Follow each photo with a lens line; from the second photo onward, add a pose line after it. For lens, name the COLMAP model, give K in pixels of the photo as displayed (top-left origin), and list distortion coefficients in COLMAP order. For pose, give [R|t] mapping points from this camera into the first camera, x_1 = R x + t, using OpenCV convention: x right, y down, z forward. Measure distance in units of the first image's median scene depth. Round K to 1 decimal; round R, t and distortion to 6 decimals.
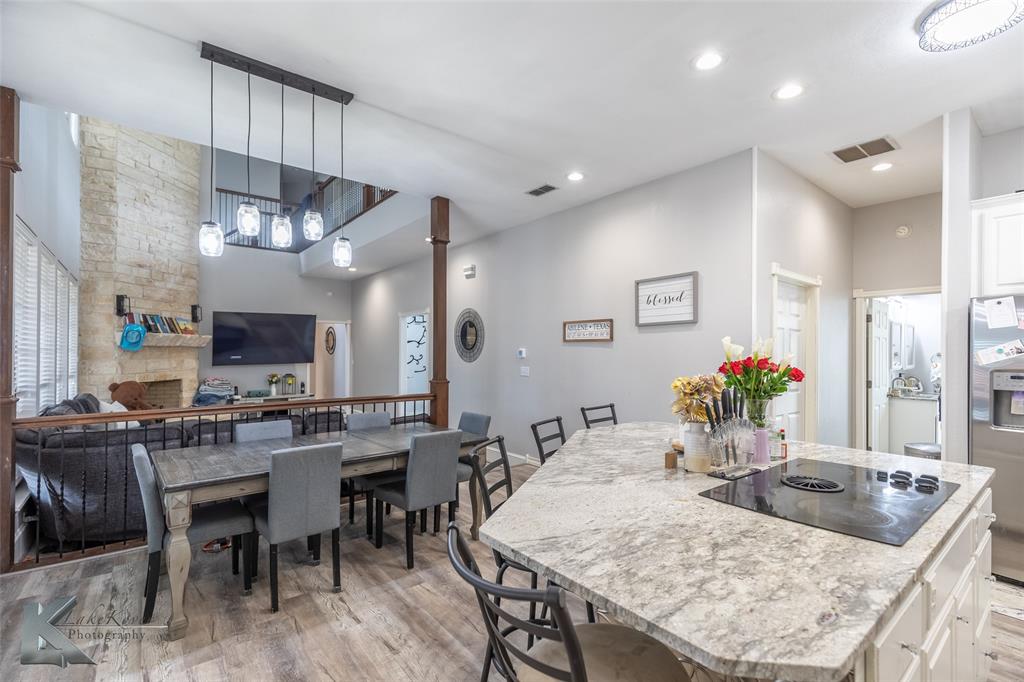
lens RADIAL K [[462.9, 0, 514.1], [0, 462.9, 350.7], [0, 0, 1]] dist [0.000818, 0.000512]
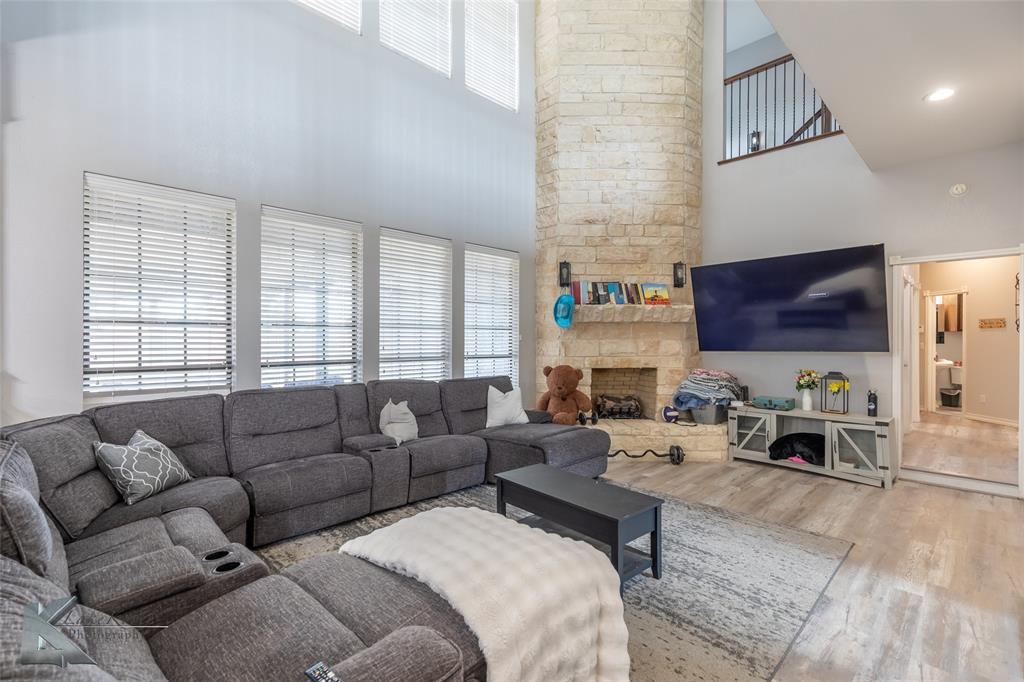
lens RADIAL K [[468.7, 0, 505.1], [0, 468.7, 339.2], [0, 0, 1]] dist [0.010684, 0.000781]
pose [[0.097096, 0.005955, -0.995257, -0.014463], [0.000923, 0.999981, 0.006074, 0.013247], [0.995275, -0.001508, 0.097089, 0.748239]]
